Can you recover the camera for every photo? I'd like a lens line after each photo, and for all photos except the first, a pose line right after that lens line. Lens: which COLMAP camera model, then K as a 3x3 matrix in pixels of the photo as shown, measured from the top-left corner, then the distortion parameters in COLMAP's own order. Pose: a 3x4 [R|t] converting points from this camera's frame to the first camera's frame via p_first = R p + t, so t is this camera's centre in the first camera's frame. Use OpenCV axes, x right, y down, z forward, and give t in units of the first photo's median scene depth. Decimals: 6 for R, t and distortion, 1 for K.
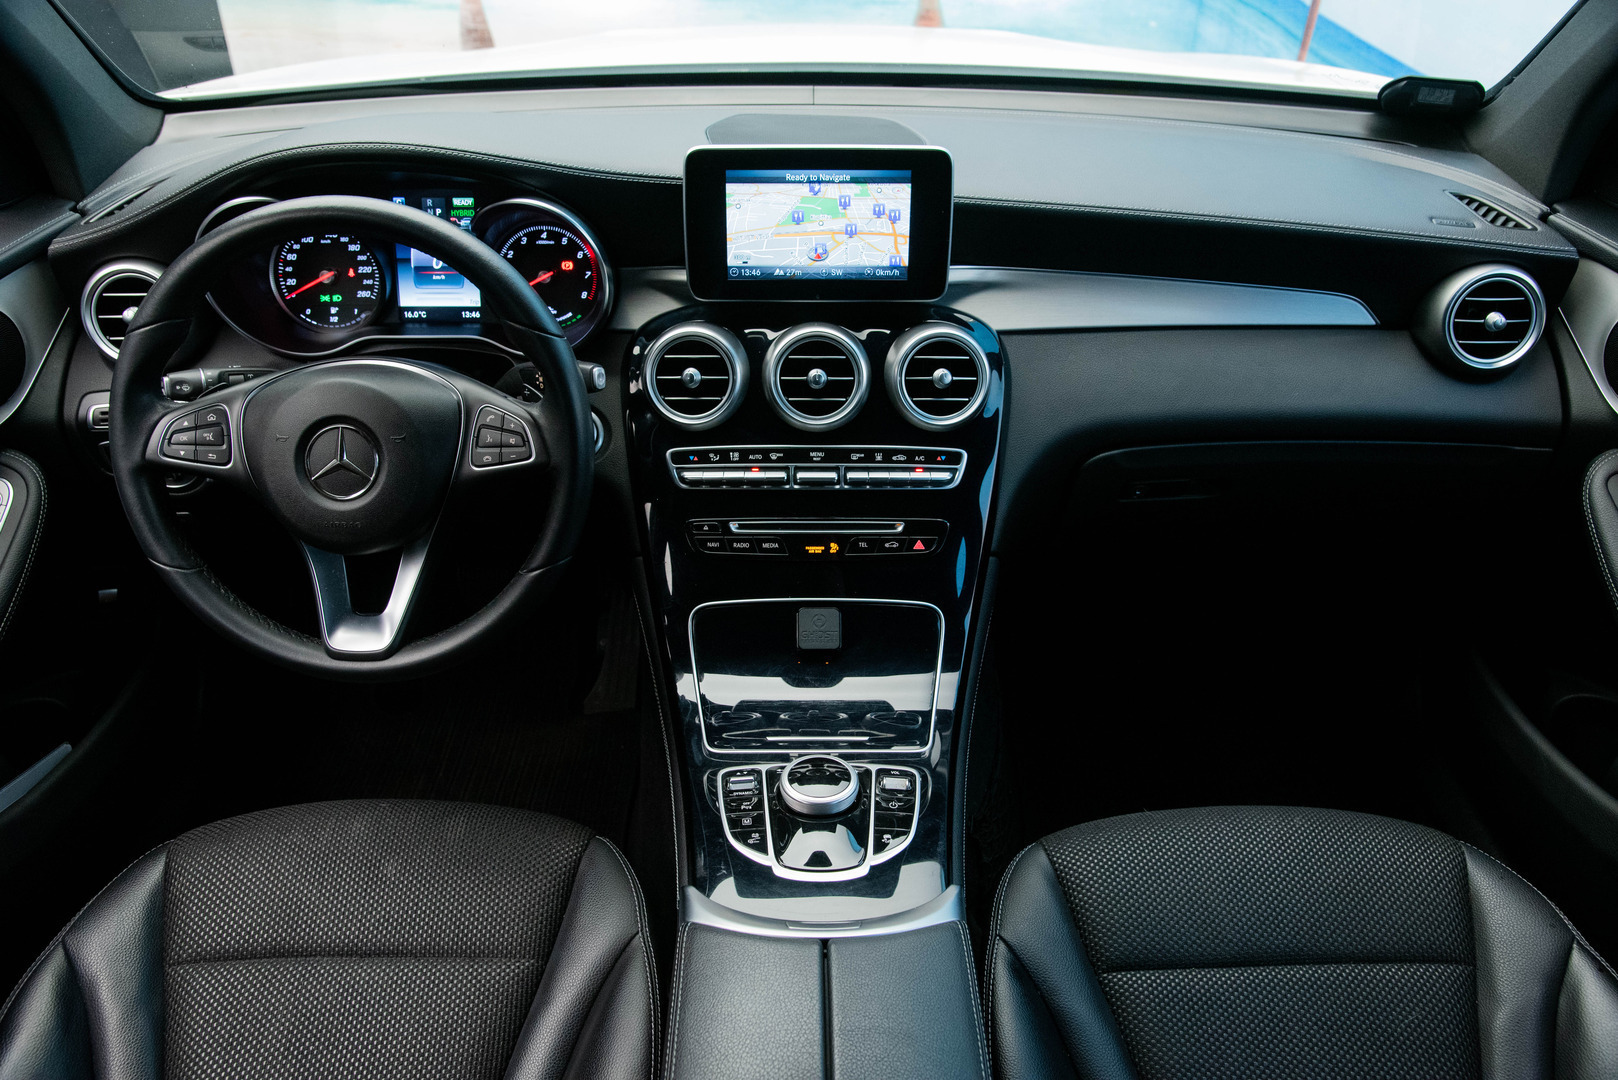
lens RADIAL K [[1354.8, 0, 784.8], [0, 1354.8, 523.9], [0, 0, 1]] dist [-0.024550, 0.003687]
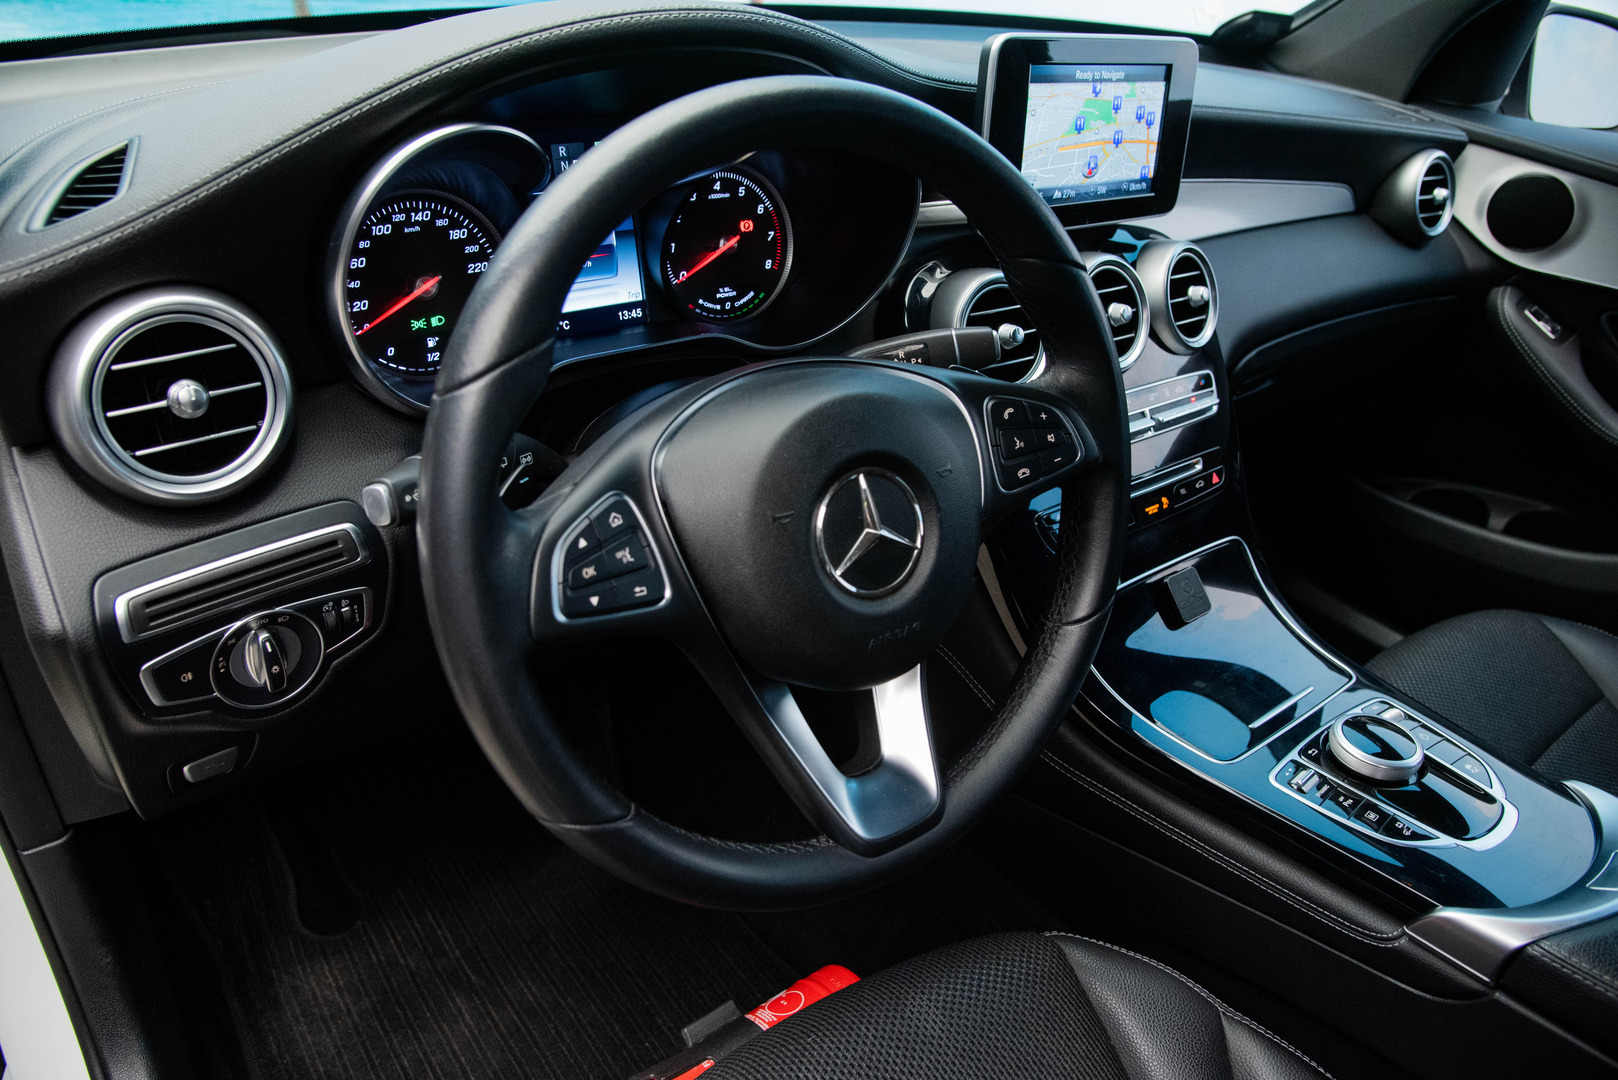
lens RADIAL K [[1112.1, 0, 806.6], [0, 1112.1, 548.2], [0, 0, 1]] dist [-0.107726, 0.003440]
pose [[0.788974, -0.263165, 0.555215, -0.546919], [0.243997, 0.963520, 0.109971, -0.088250], [-0.563902, 0.048707, 0.824404, 0.544035]]
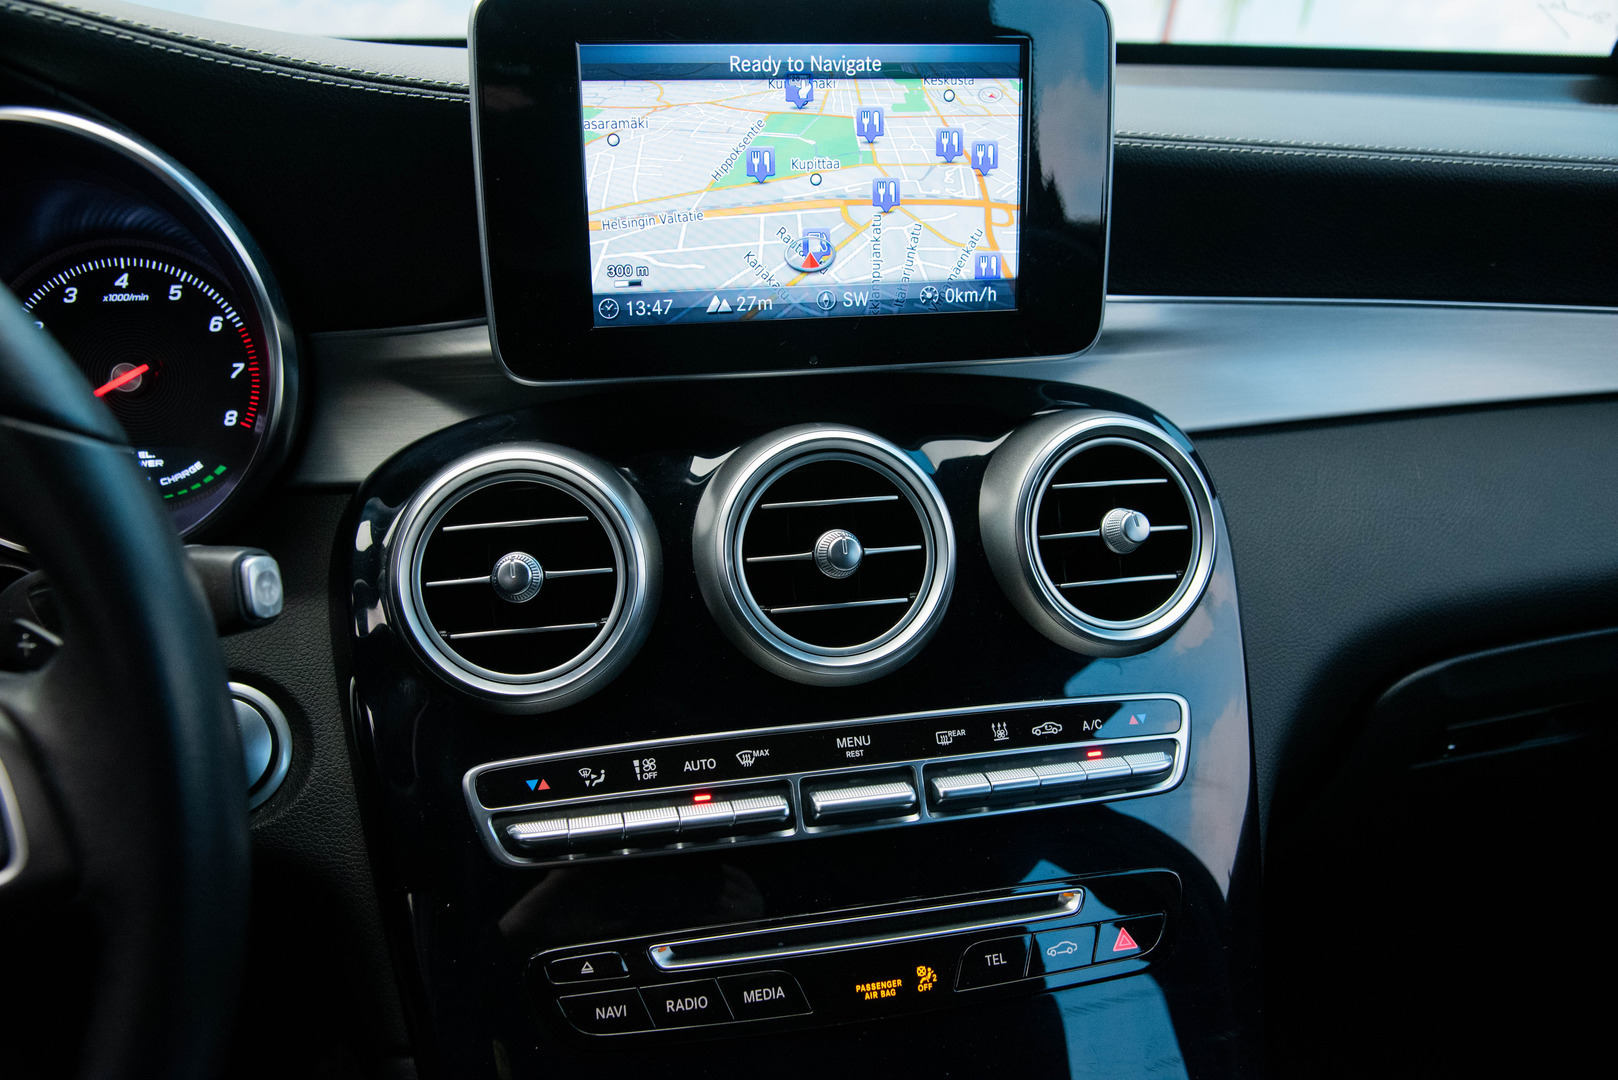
lens RADIAL K [[1418.5, 0, 822.3], [0, 1418.5, 536.8], [0, 0, 1]] dist [-0.050035, 0.036974]
pose [[0.974208, -0.072869, 0.213563, -0.069636], [0.108832, 0.980804, -0.161801, -0.044193], [-0.197673, 0.180870, 0.963437, 0.590050]]
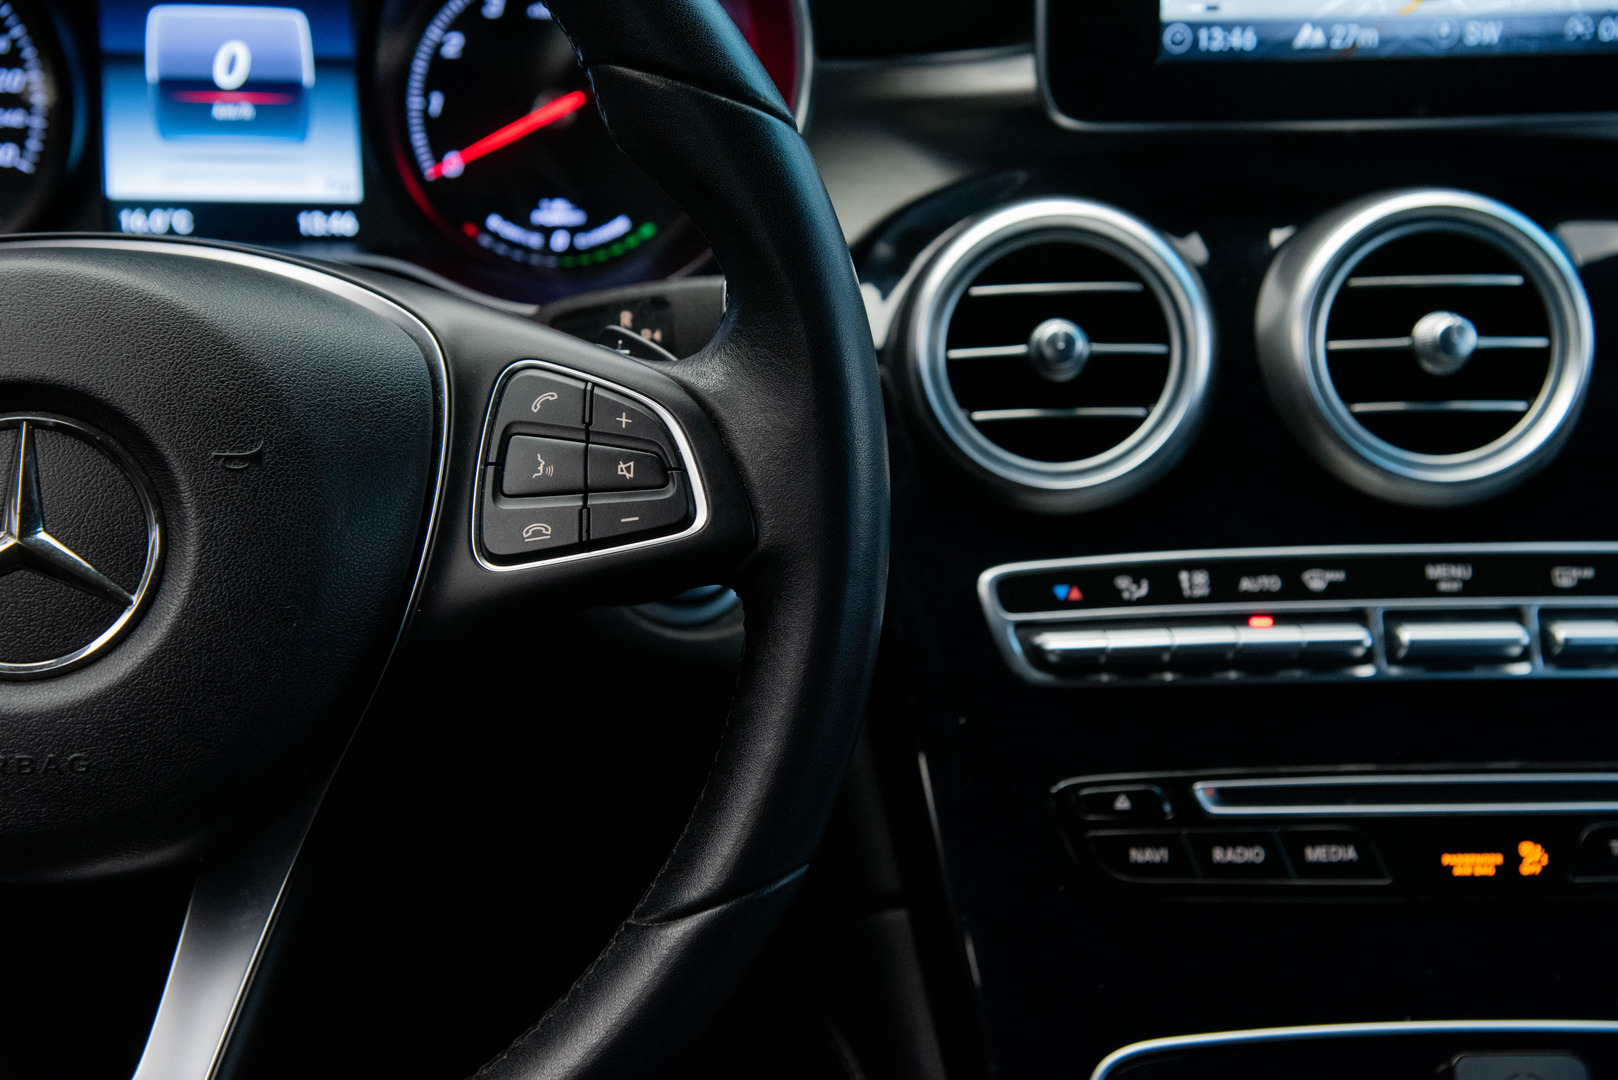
lens RADIAL K [[2624.3, 0, 808.3], [0, 2624.3, 545.2], [0, 0, 1]] dist [0.265849, 0.000000]
pose [[0.995918, -0.014504, 0.089088, -0.188001], [0.030451, 0.983130, -0.180354, 0.053746], [-0.084970, 0.182330, 0.979559, 0.380397]]
